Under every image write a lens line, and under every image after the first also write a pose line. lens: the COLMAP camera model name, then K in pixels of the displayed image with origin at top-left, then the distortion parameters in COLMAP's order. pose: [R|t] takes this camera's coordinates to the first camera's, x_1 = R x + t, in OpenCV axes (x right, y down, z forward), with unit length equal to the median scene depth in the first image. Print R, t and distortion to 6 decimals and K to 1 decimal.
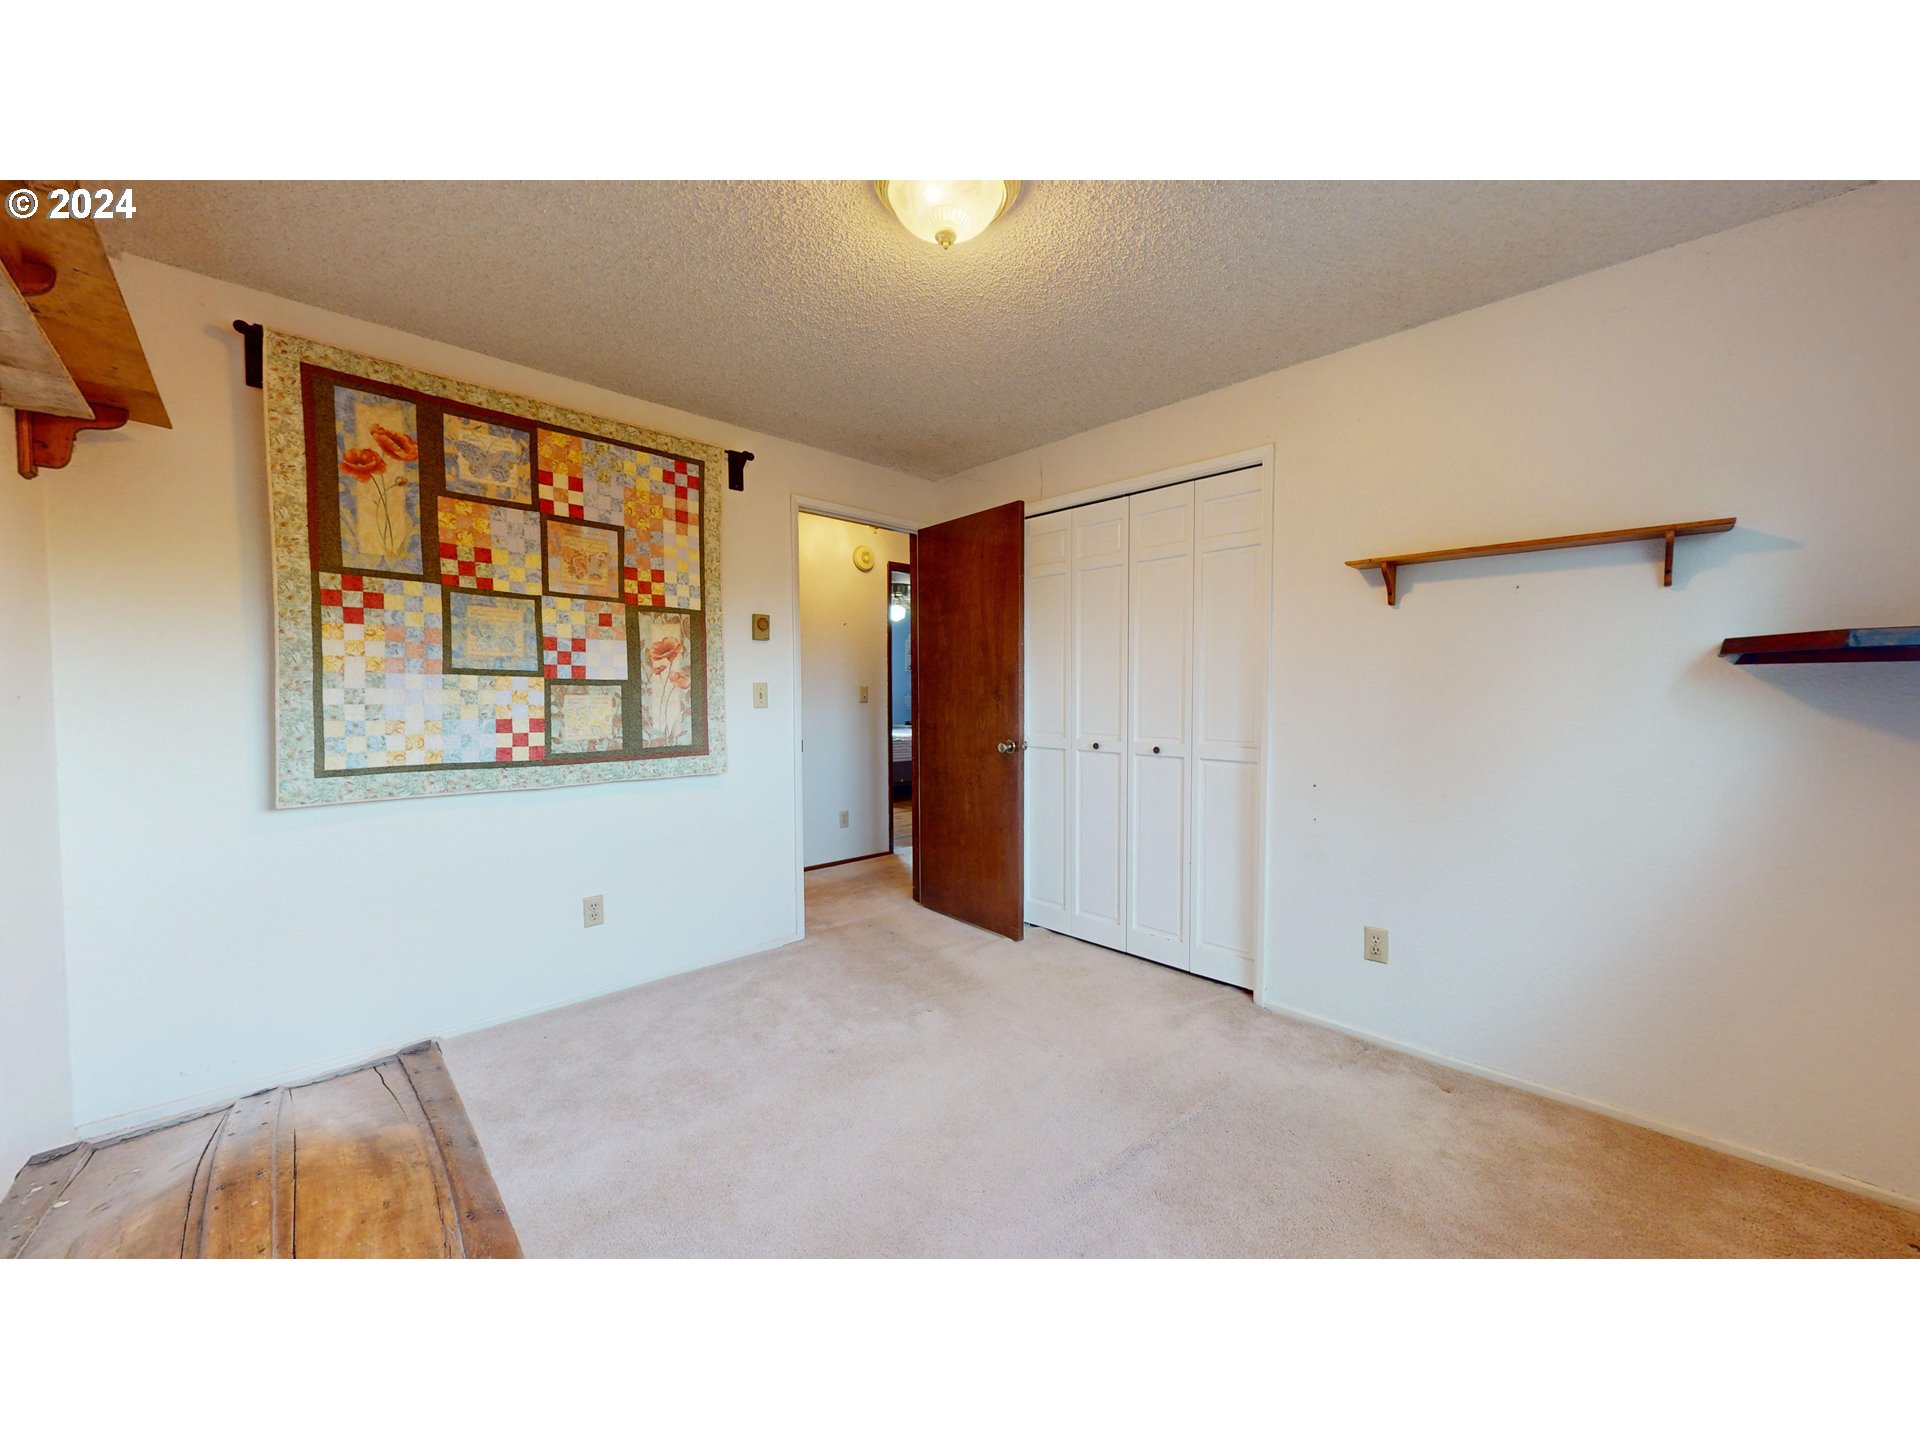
lens RADIAL K [[708.5, 0, 970.0], [0, 708.5, 720.7], [0, 0, 1]] dist [0.003540, -0.000251]
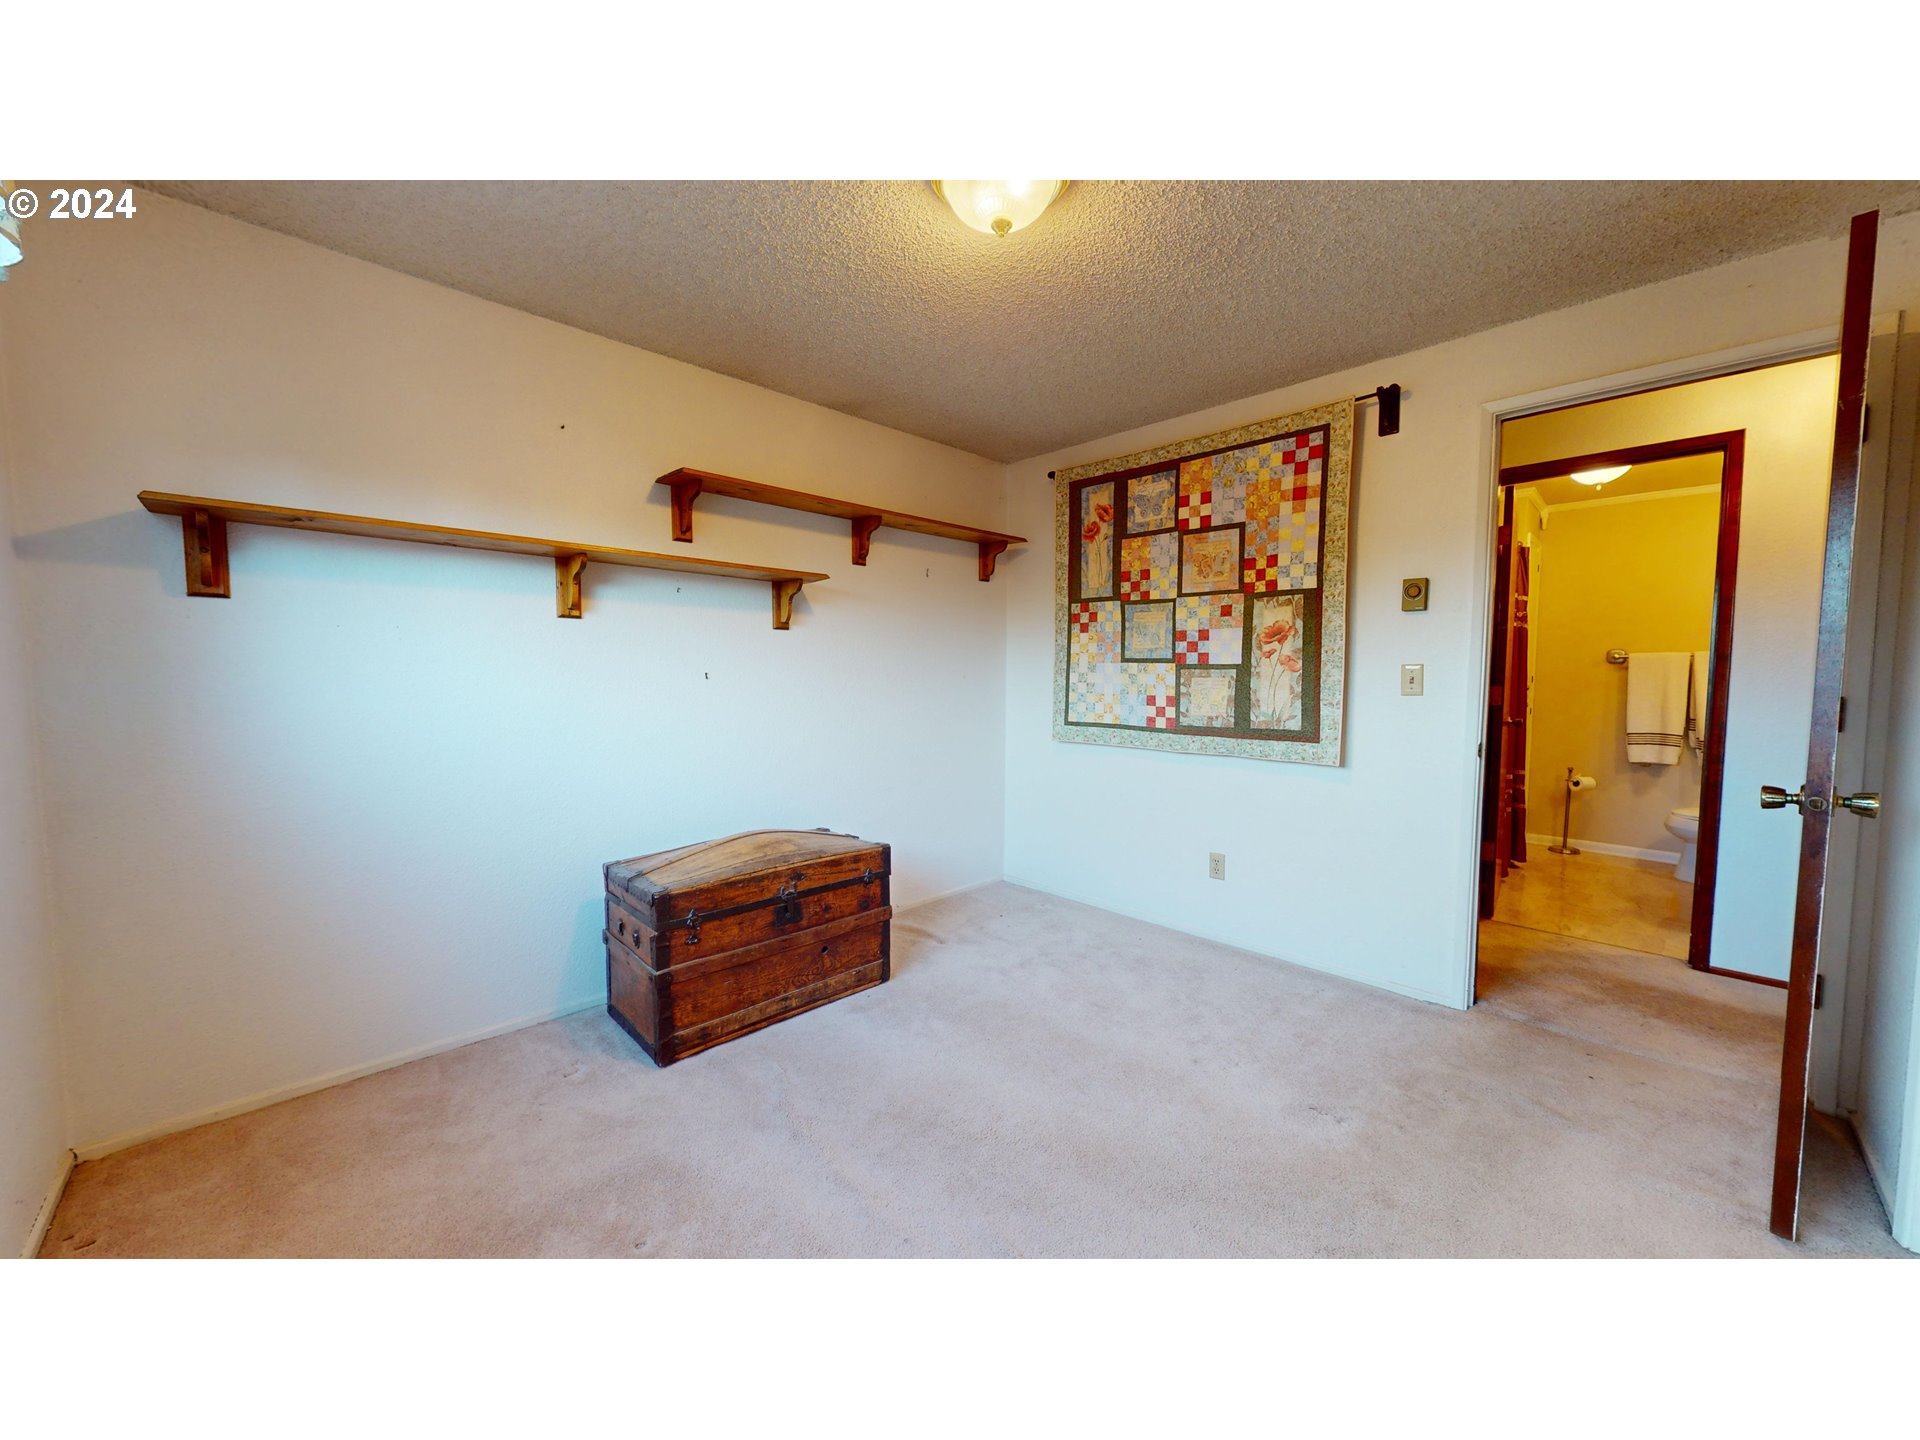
lens RADIAL K [[708.5, 0, 960.4], [0, 708.5, 718.5], [0, 0, 1]] dist [0.003540, -0.000251]
pose [[-0.005508, 0.060499, -0.998153, 0.655701], [-0.043160, 0.997224, 0.060681, -0.023544], [0.999053, 0.043415, -0.002881, 0.628475]]
